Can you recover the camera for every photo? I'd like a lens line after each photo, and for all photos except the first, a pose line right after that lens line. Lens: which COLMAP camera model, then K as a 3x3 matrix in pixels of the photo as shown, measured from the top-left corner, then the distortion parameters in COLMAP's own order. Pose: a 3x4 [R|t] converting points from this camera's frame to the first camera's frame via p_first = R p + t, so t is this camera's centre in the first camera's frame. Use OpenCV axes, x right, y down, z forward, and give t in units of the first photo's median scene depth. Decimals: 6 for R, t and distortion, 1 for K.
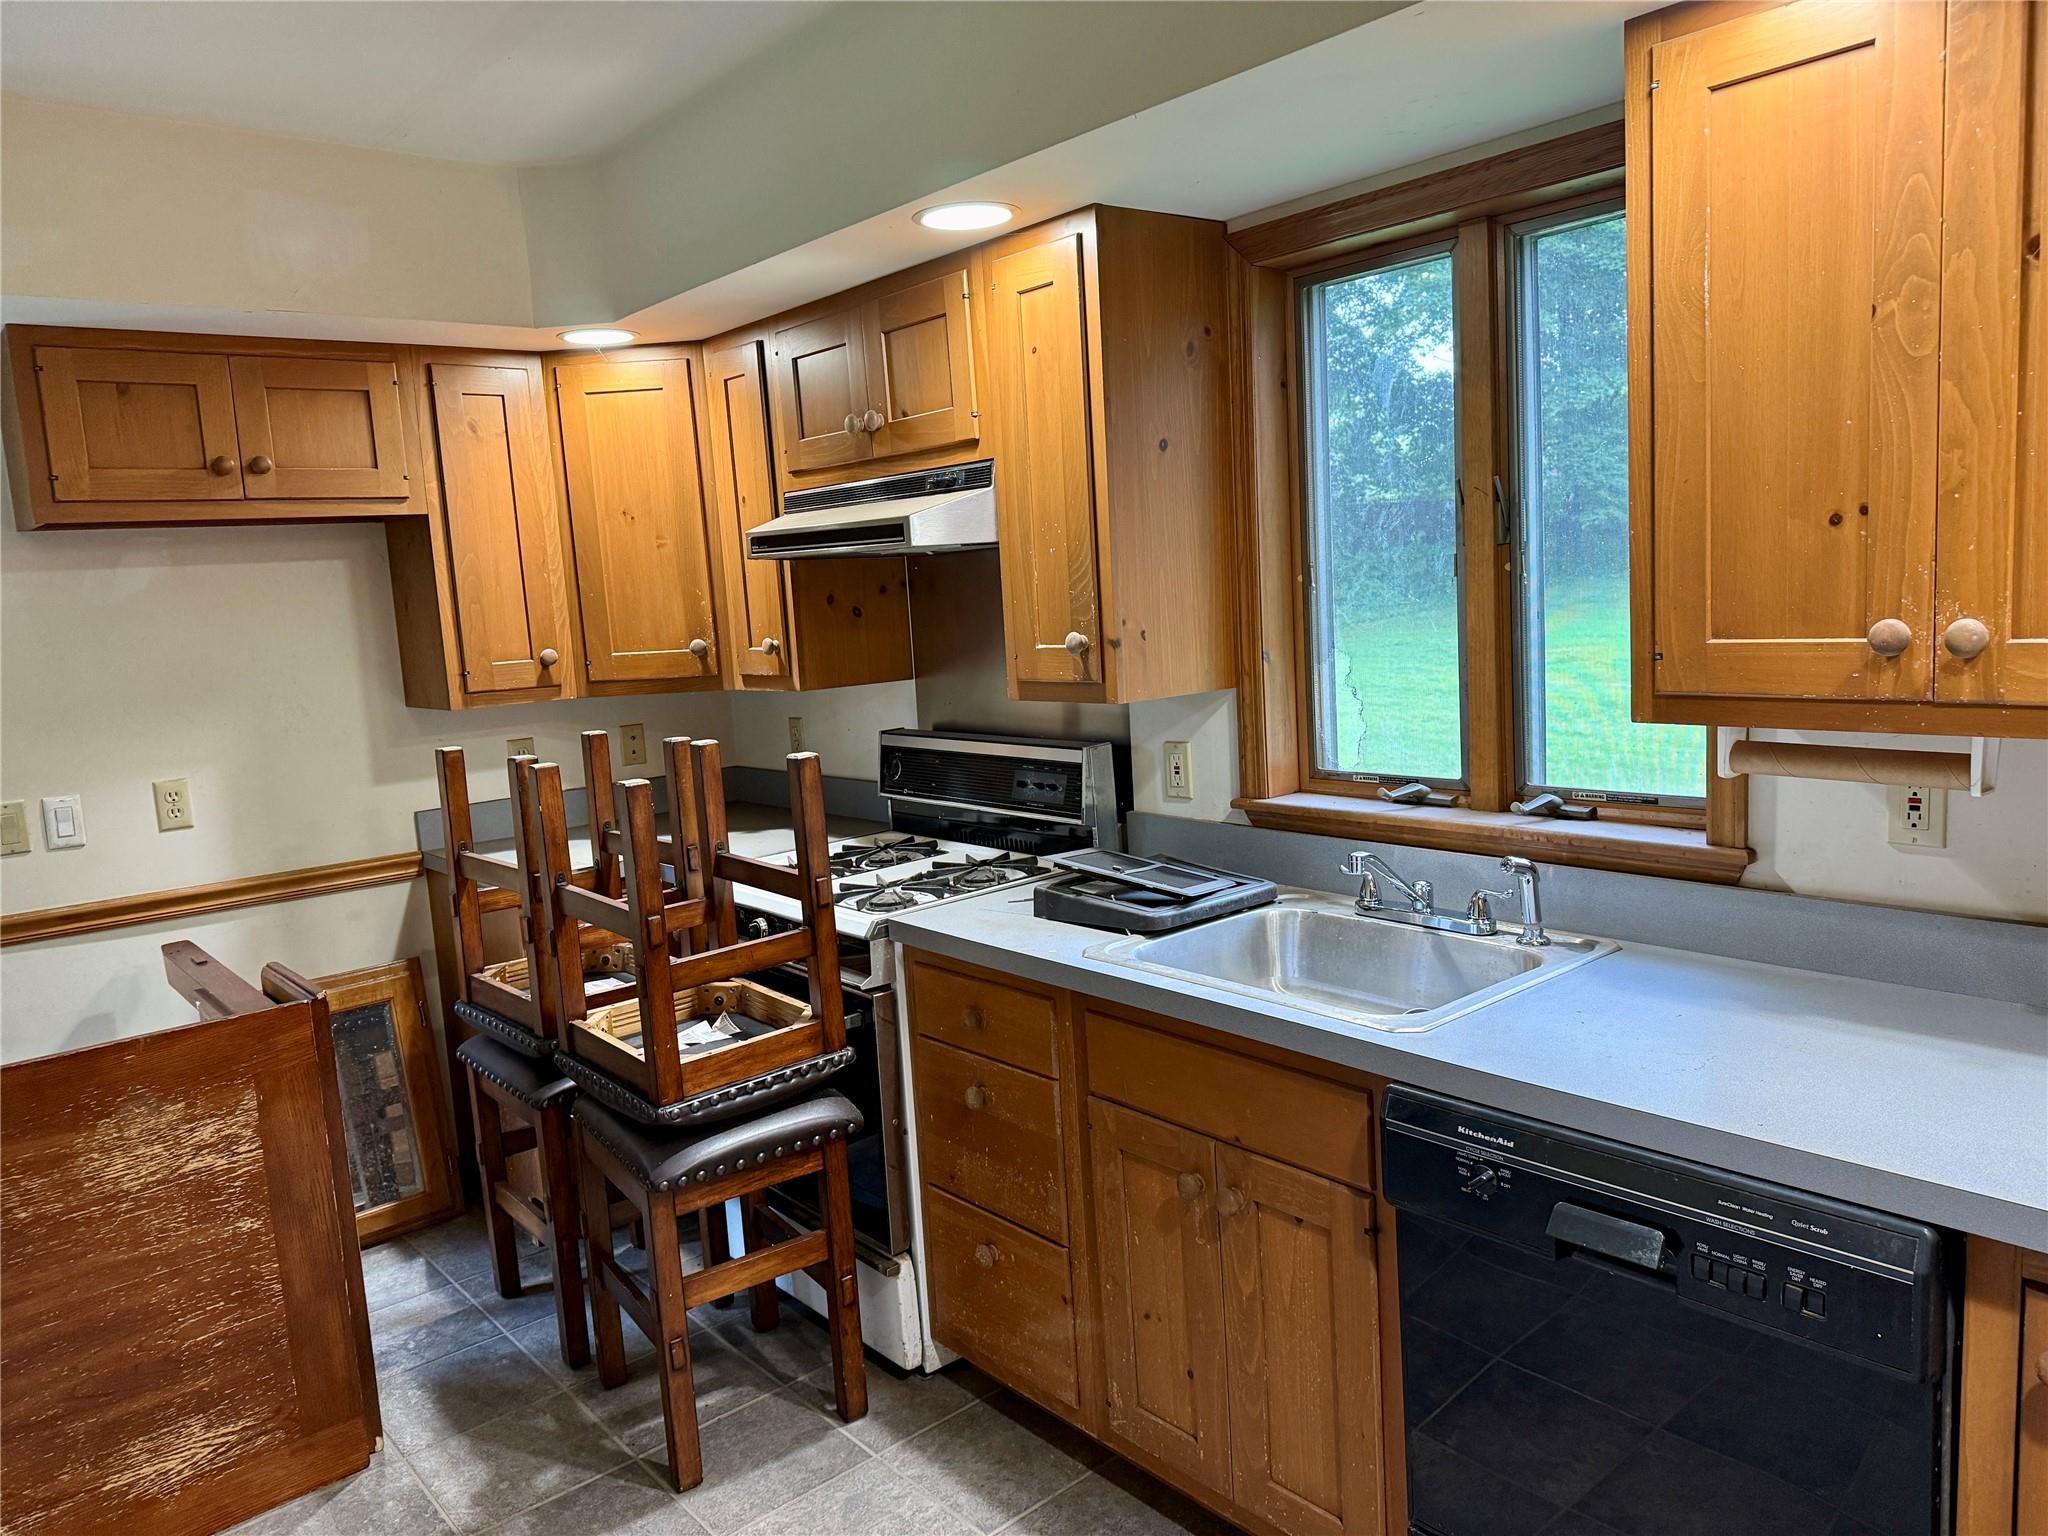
lens RADIAL K [[1442.0, 0, 1031.4], [0, 1442.0, 780.7], [0, 0, 1]] dist [0.044287, -0.050449]
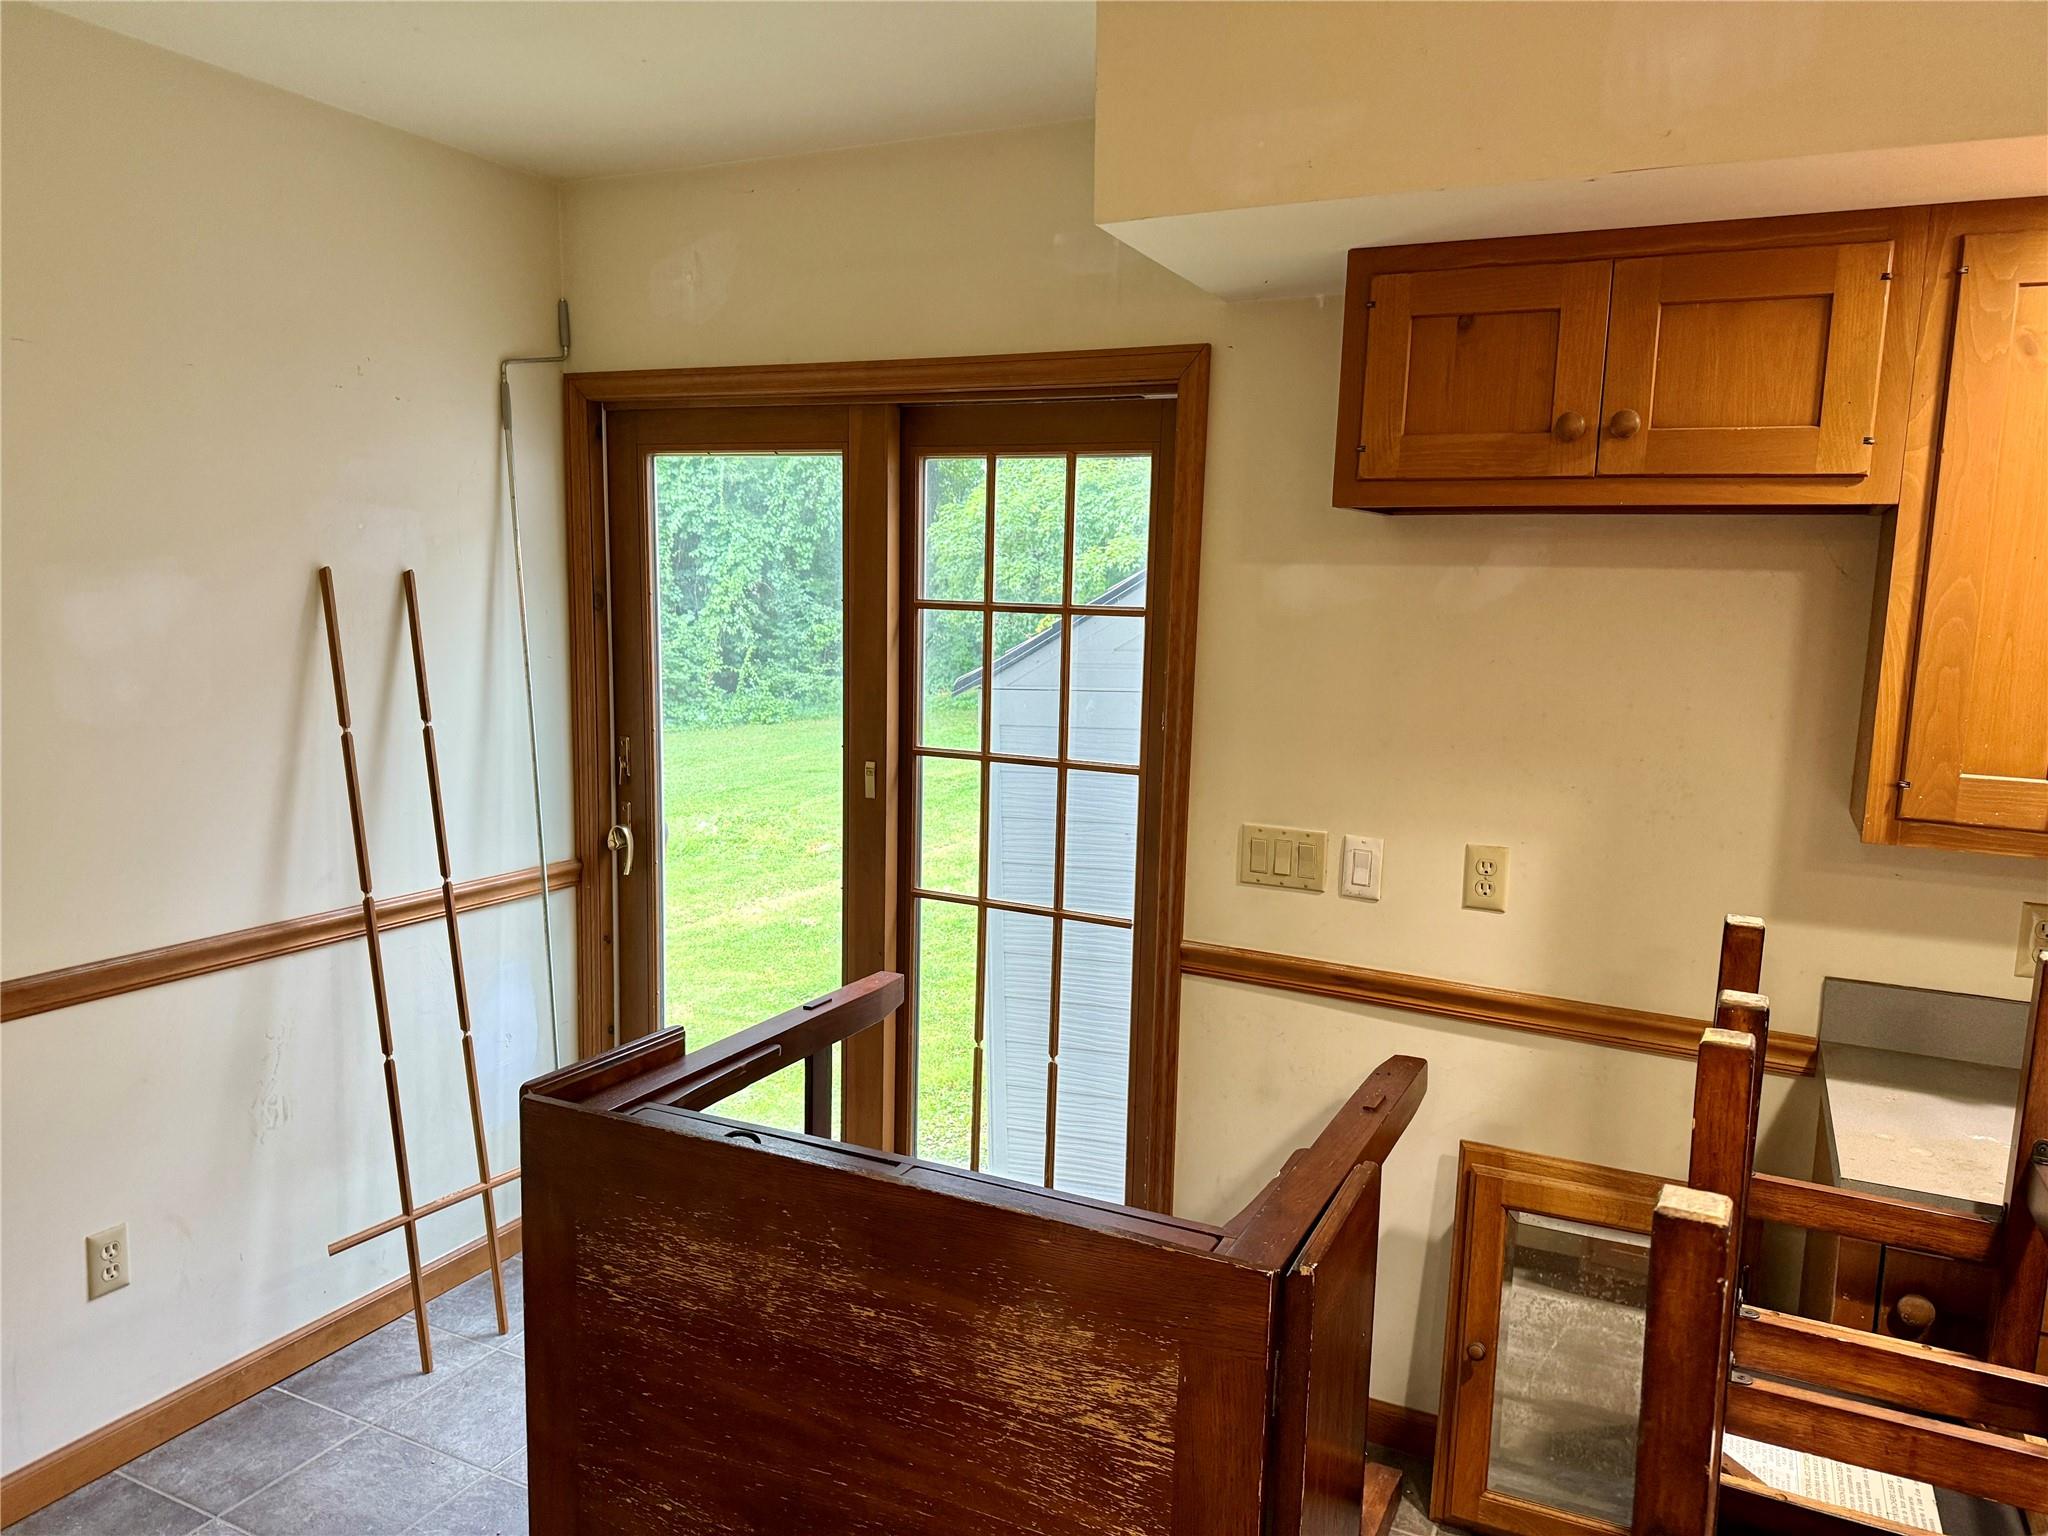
lens RADIAL K [[1442.0, 0, 1031.4], [0, 1442.0, 780.7], [0, 0, 1]] dist [0.044287, -0.050449]
pose [[0.392038, 0.199424, -0.898074, -0.012639], [-0.182324, 0.973700, 0.136627, -0.106147], [0.901701, 0.110178, 0.418087, 0.526824]]
